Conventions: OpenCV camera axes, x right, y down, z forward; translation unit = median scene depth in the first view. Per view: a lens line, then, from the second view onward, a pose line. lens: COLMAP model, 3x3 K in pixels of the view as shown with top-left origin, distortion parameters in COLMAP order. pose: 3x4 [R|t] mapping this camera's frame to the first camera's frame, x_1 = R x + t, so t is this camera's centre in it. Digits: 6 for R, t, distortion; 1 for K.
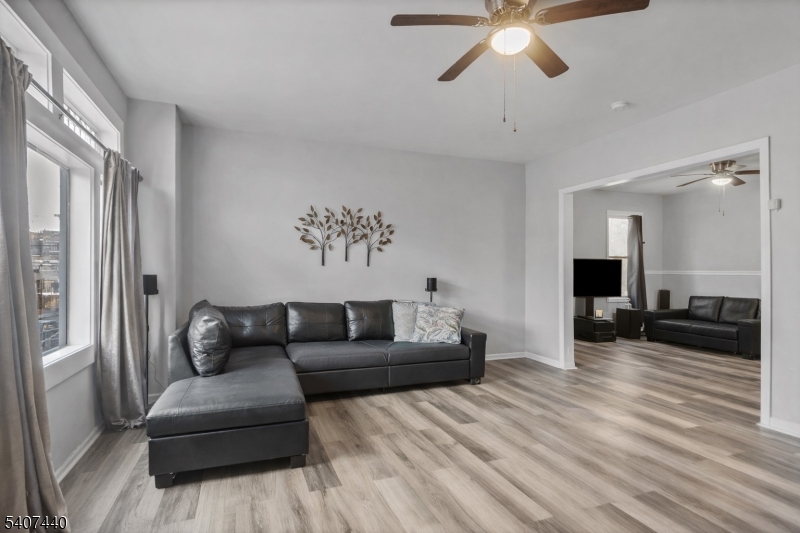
lens RADIAL K [[408.8, 0, 401.0], [0, 408.8, 272.5], [0, 0, 1]] dist [0.011883, -0.000053]
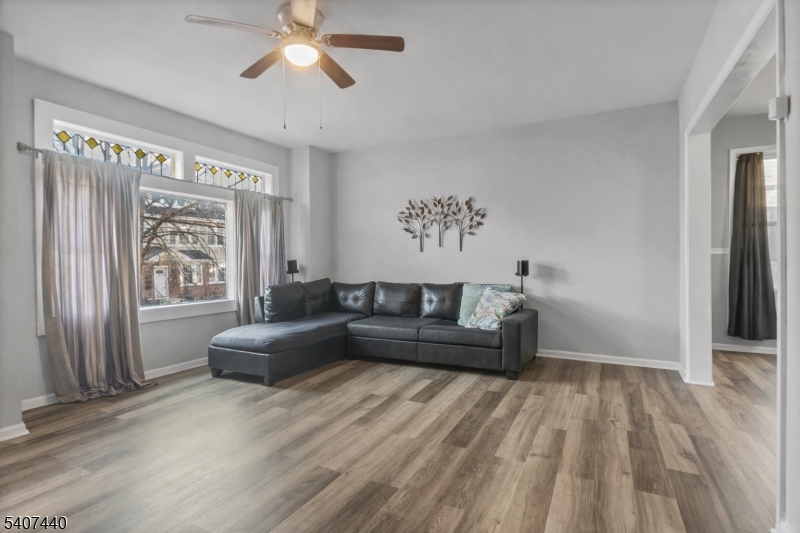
lens RADIAL K [[408.8, 0, 401.0], [0, 408.8, 265.7], [0, 0, 1]] dist [0.011883, -0.000053]
pose [[0.666062, -0.007220, -0.745862, 0.616856], [0.013589, 0.999905, 0.002457, 0.018749], [0.745773, -0.011772, 0.666096, 0.202351]]
